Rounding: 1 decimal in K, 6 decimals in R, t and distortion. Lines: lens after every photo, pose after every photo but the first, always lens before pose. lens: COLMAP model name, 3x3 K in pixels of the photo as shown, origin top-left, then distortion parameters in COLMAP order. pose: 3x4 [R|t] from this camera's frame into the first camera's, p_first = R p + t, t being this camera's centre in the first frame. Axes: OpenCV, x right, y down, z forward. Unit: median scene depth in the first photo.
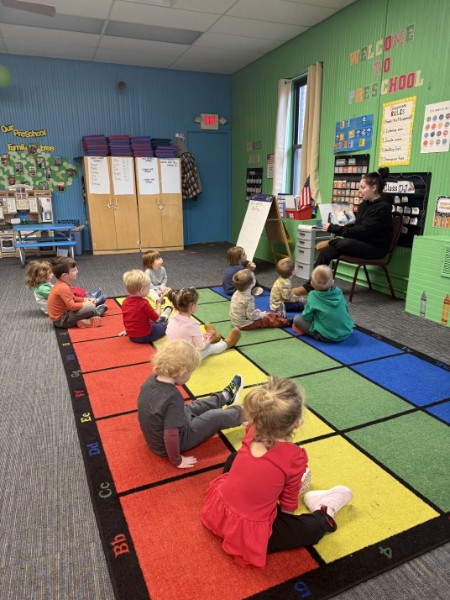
lens RADIAL K [[421.3, 0, 225.0], [0, 421.3, 300.0], [0, 0, 1]] dist [0.079504, -0.104990]
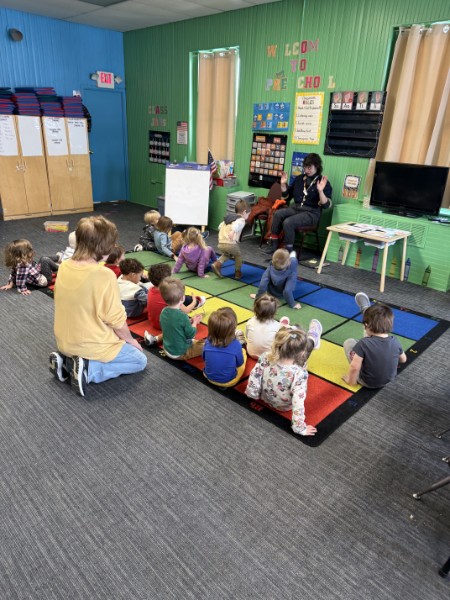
lens RADIAL K [[426.8, 0, 221.6], [0, 426.8, 302.3], [0, 0, 1]] dist [0.007090, -0.001236]
pose [[0.923581, -0.107158, 0.368125, -0.237281], [0.060336, 0.988807, 0.136457, -0.027056], [-0.378627, -0.103818, 0.919708, -0.088172]]
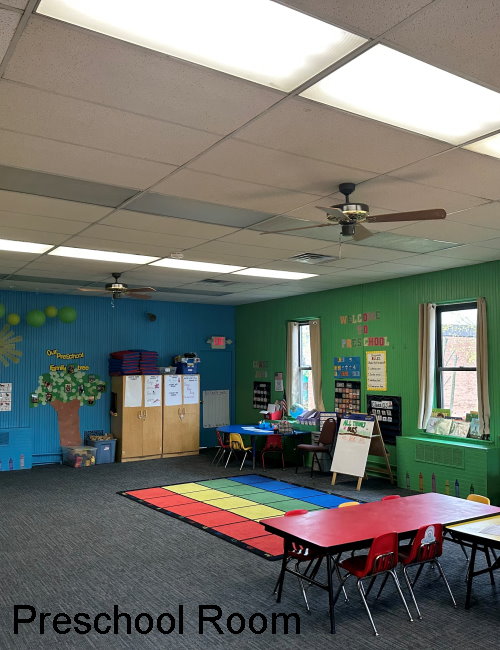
lens RADIAL K [[590.9, 0, 267.2], [0, 590.9, 326.5], [0, 0, 1]] dist [0.100373, 0.000245]
pose [[0.978233, 0.013890, 0.207045, -0.272638], [0.056885, 0.941586, -0.331932, 0.095600], [-0.199561, 0.336485, 0.920301, -0.599411]]
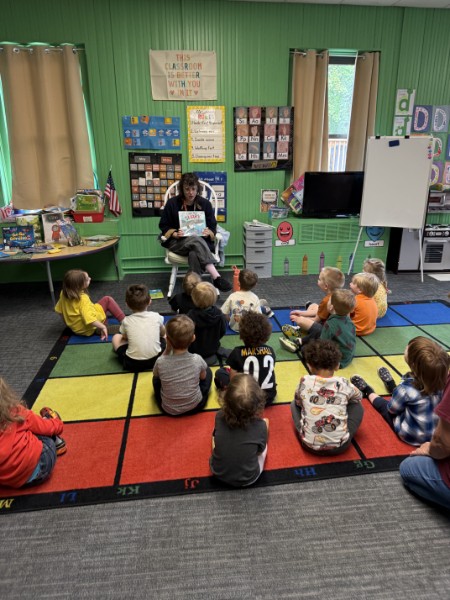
lens RADIAL K [[426.8, 0, 221.6], [0, 426.8, 302.3], [0, 0, 1]] dist [0.007090, -0.001236]
pose [[0.295414, -0.280158, 0.913369, -0.492143], [0.258226, 0.943868, 0.205994, -0.122363], [-0.919810, 0.175002, 0.351175, 0.395229]]
